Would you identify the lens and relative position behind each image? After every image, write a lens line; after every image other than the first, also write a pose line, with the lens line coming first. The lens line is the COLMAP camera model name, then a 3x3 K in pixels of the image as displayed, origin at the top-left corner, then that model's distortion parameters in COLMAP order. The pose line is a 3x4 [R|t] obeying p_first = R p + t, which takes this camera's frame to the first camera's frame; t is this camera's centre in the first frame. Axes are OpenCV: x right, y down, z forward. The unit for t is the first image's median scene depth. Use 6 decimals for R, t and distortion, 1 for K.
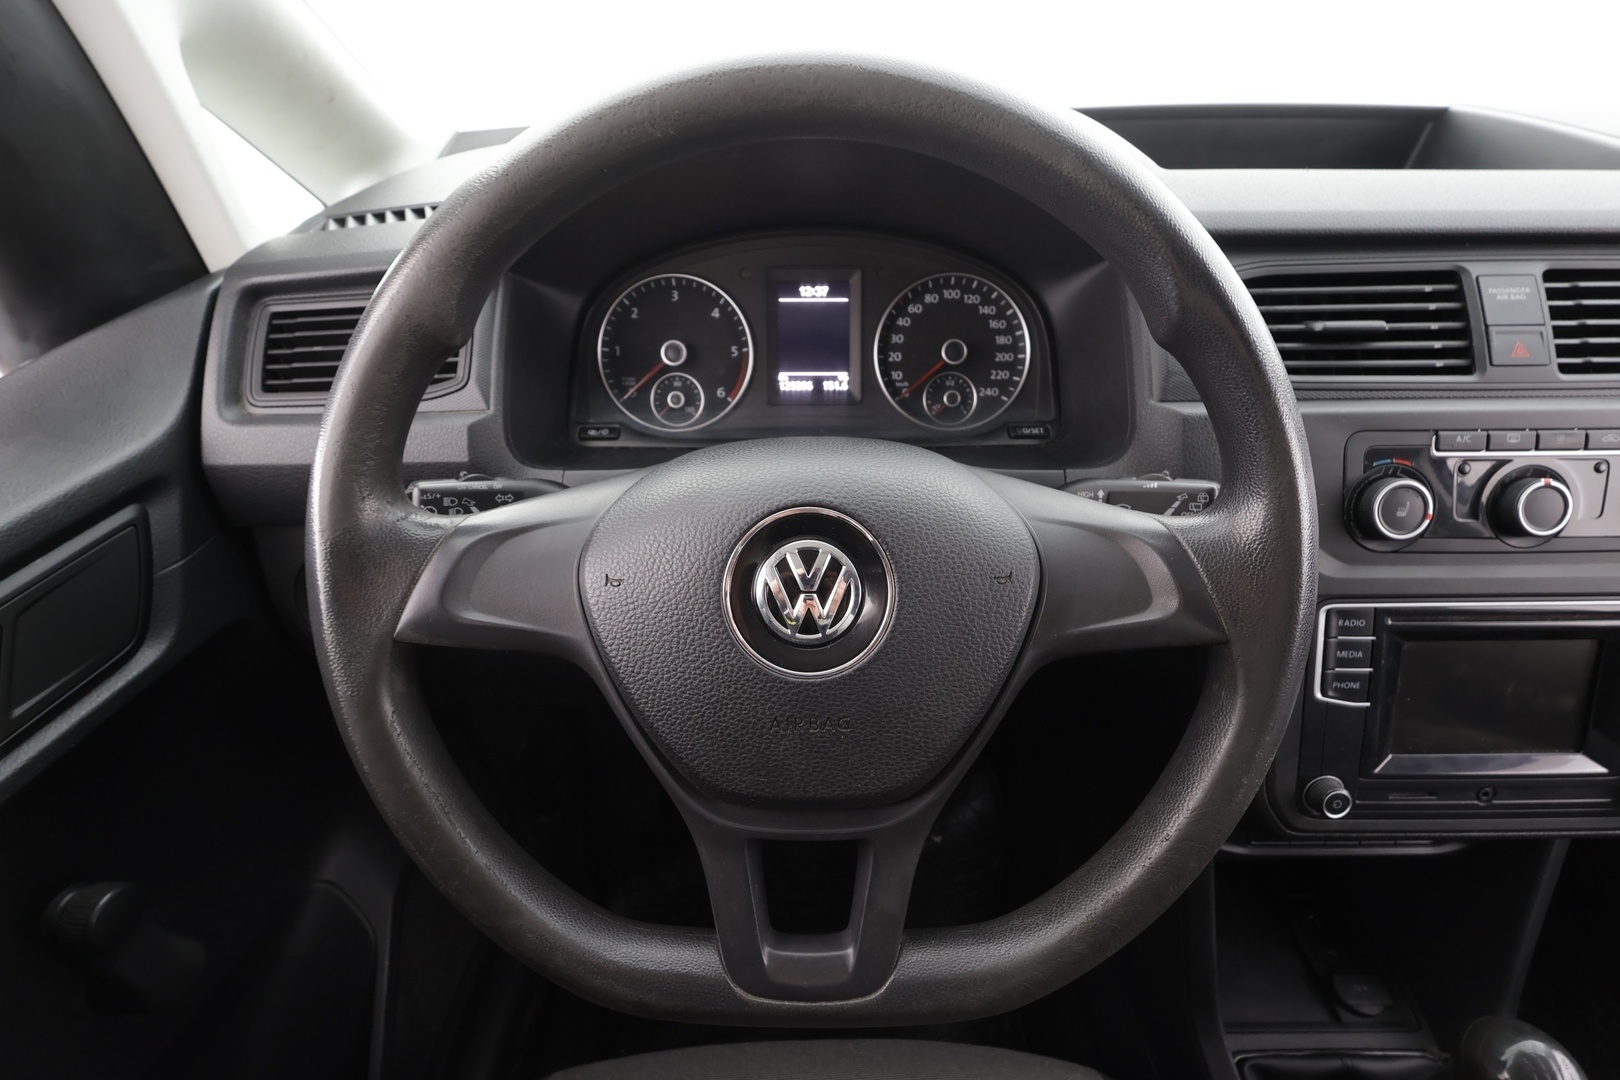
lens RADIAL K [[754.8, 0, 807.5], [0, 754.8, 540.4], [0, 0, 1]] dist [0.000795, 0.001942]
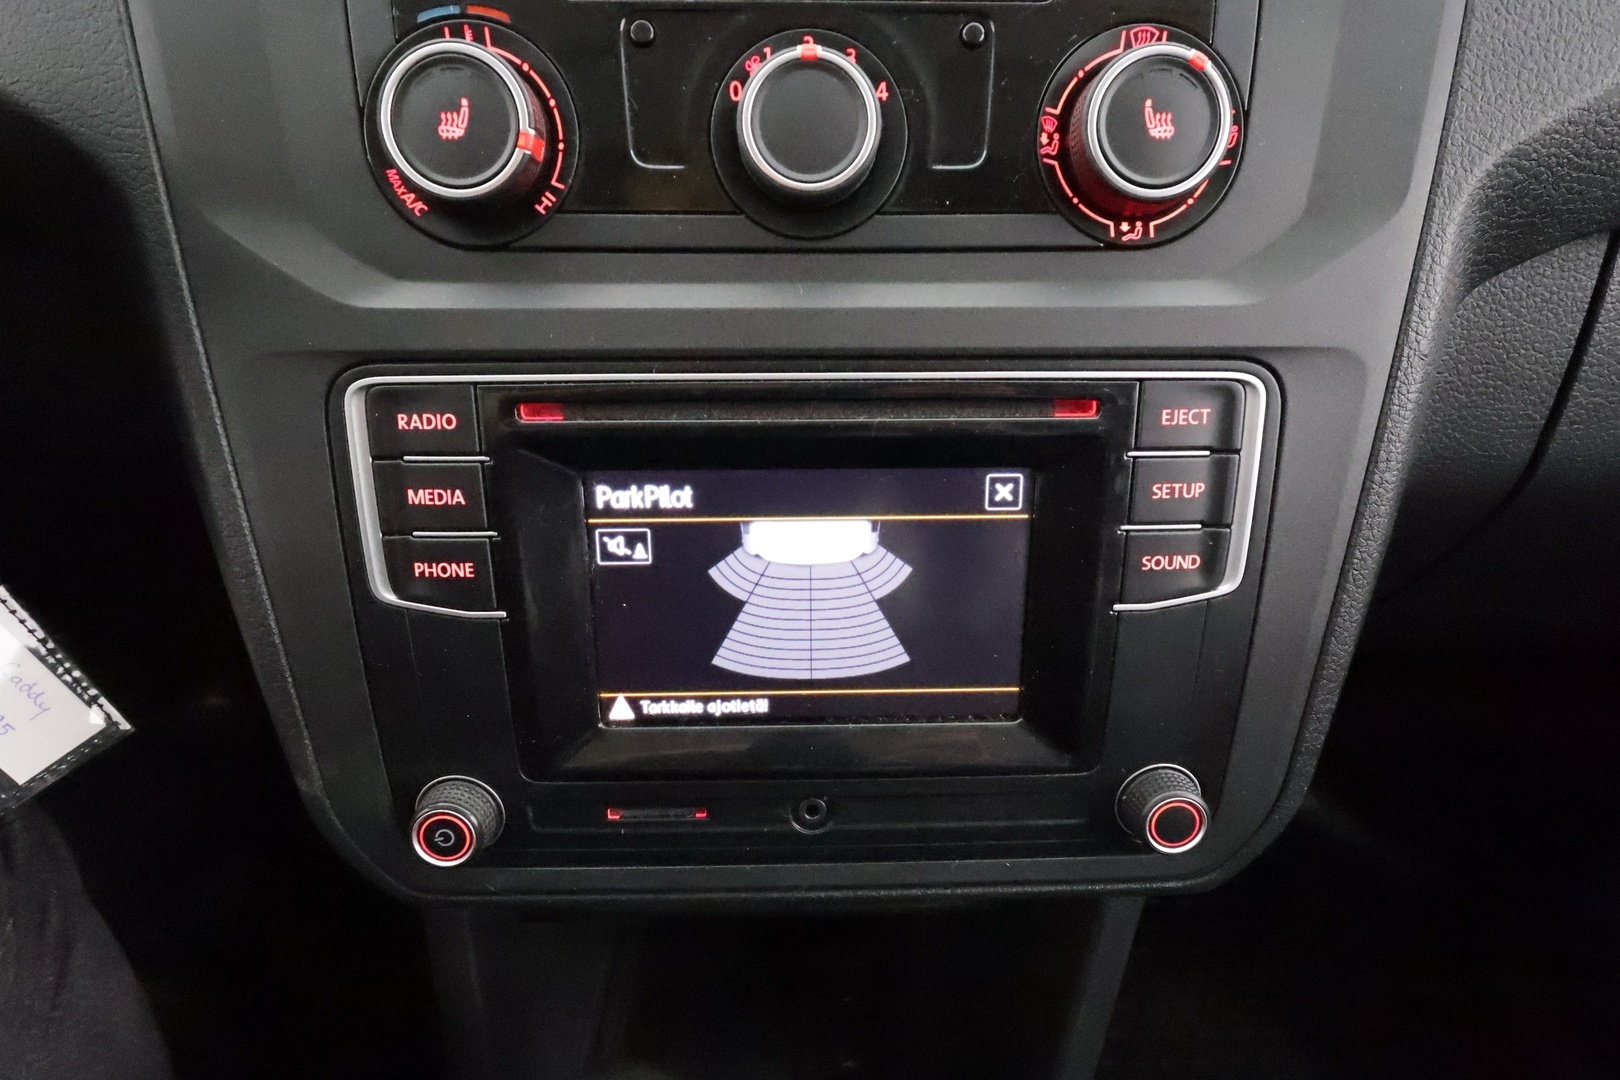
lens RADIAL K [[840.9, 0, 827.3], [0, 840.9, 548.0], [0, 0, 1]] dist [0.004974, 0.000311]
pose [[0.999859, 0.002843, 0.016546, 0.753442], [-0.003393, 0.999439, 0.033316, 0.131946], [-0.016442, -0.033367, 0.999308, 0.419326]]
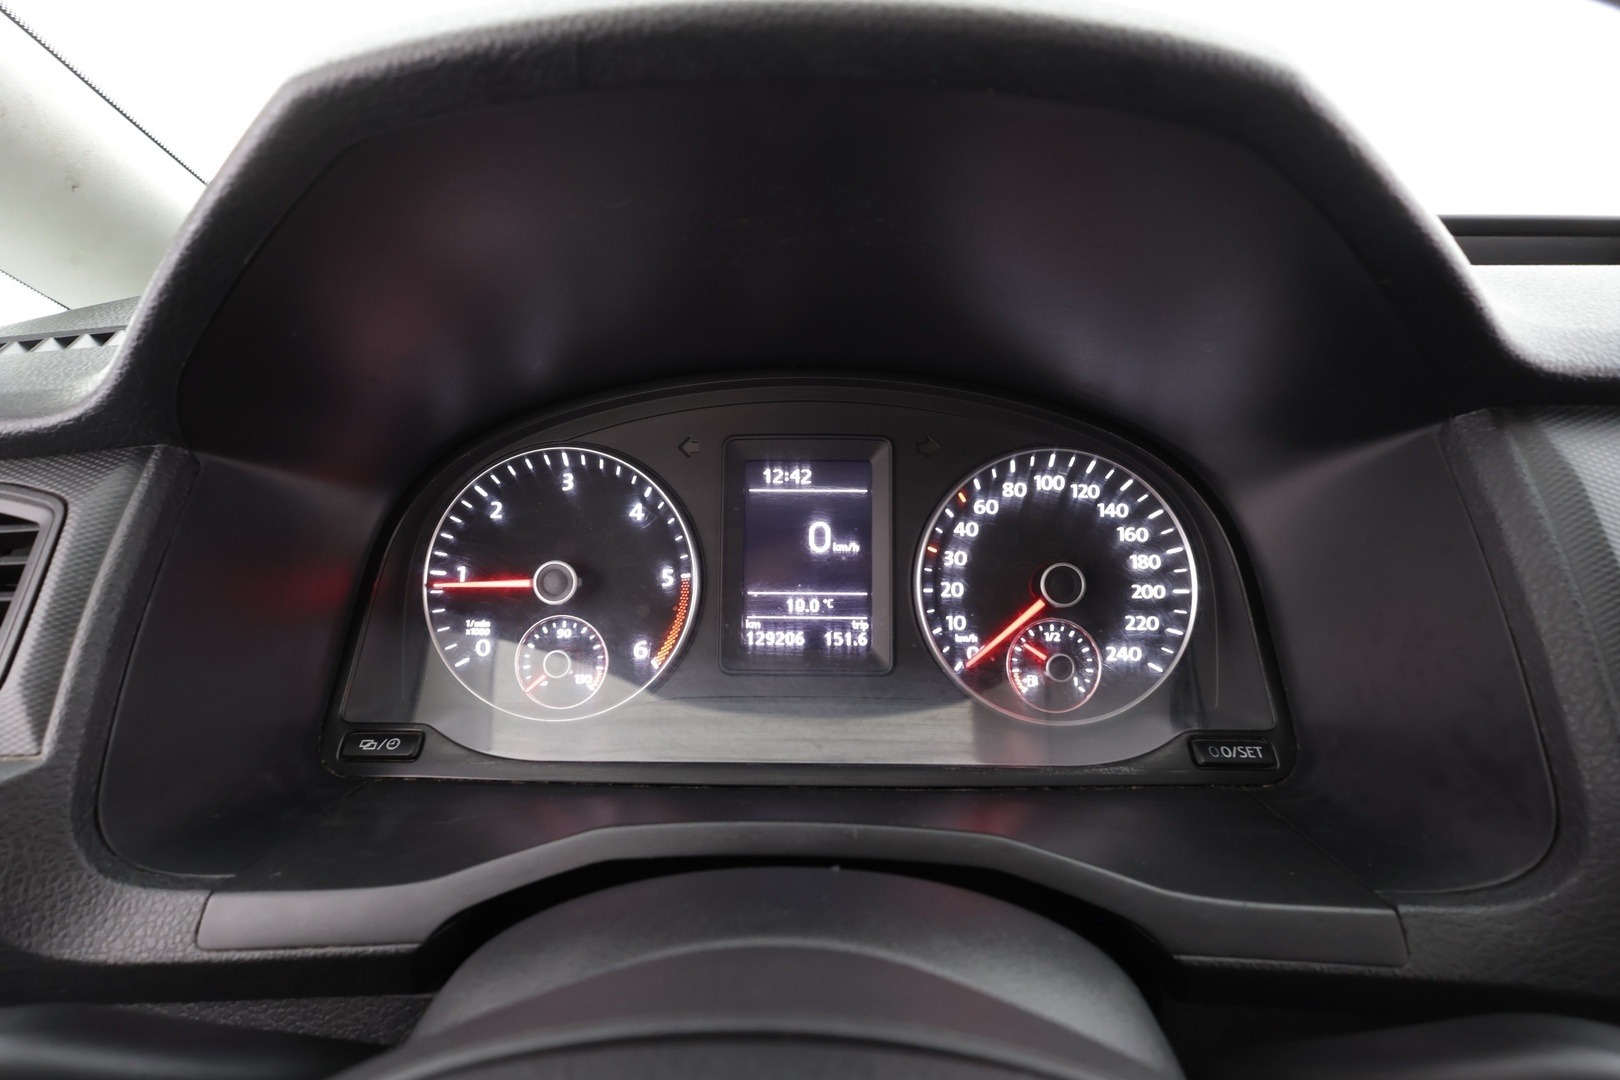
lens RADIAL K [[754.8, 0, 803.5], [0, 754.8, 544.1], [0, 0, 1]] dist [0.000795, 0.001942]
pose [[0.999796, 0.008330, -0.018387, 0.016051], [-0.011673, 0.981727, -0.189939, -0.174668], [0.016469, 0.190115, 0.981624, 0.457173]]
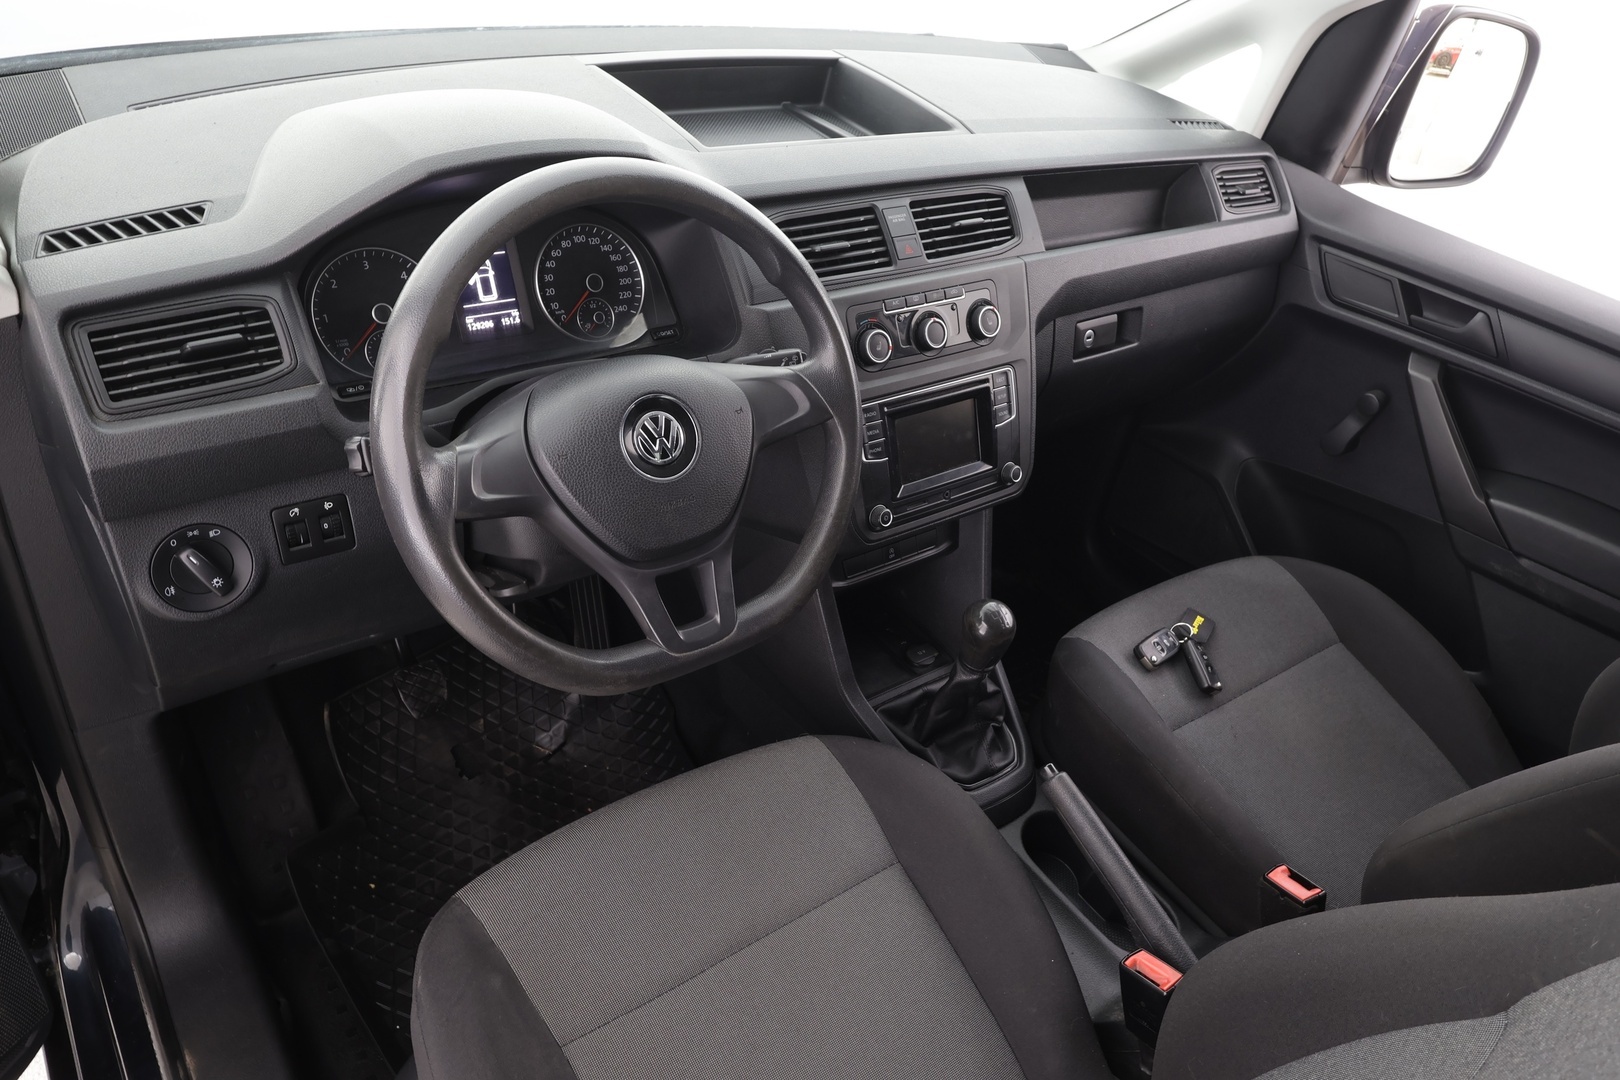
lens RADIAL K [[1149.1, 0, 812.9], [0, 1149.1, 528.6], [0, 0, 1]] dist [0.040055, 0.003217]
pose [[0.795509, -0.248451, 0.552664, -0.742353], [0.222871, 0.968111, 0.114413, 0.023671], [-0.563466, 0.032156, 0.825513, -0.897344]]
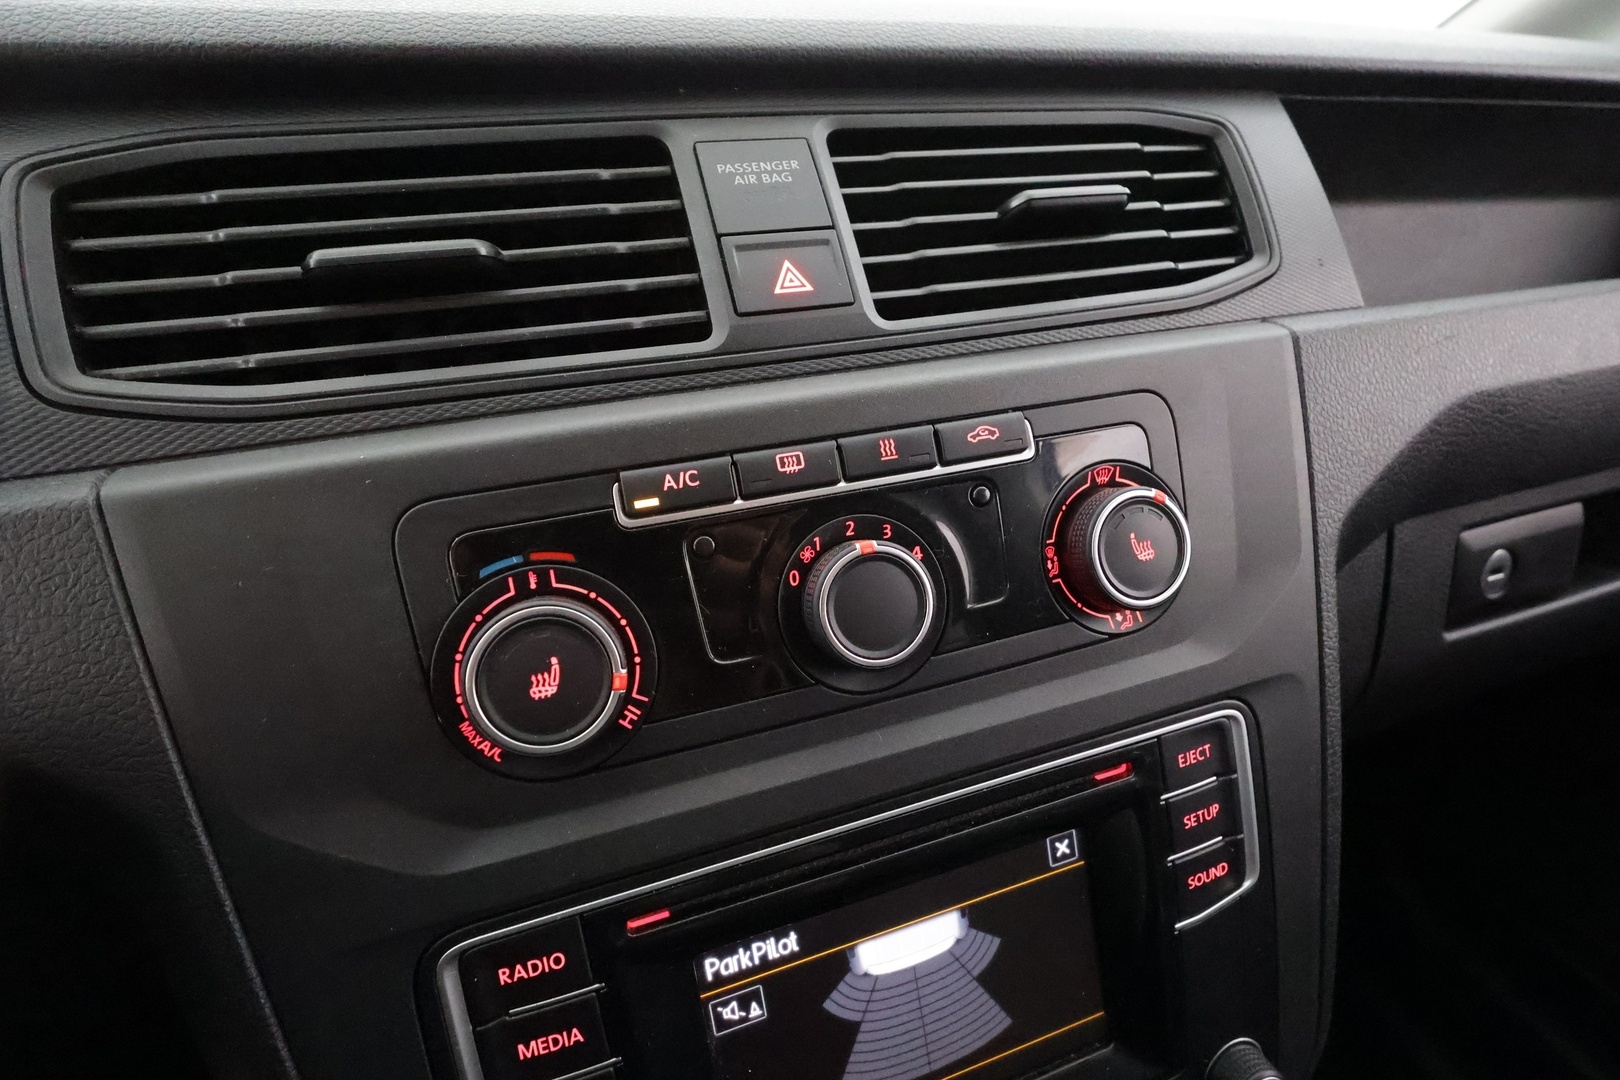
lens RADIAL K [[754.8, 0, 821.4], [0, 754.8, 539.6], [0, 0, 1]] dist [0.000795, 0.001942]
pose [[0.948549, -0.170453, 0.266836, 0.640507], [0.196905, 0.977509, -0.075533, -0.040723], [-0.247959, 0.124188, 0.960778, 0.444266]]
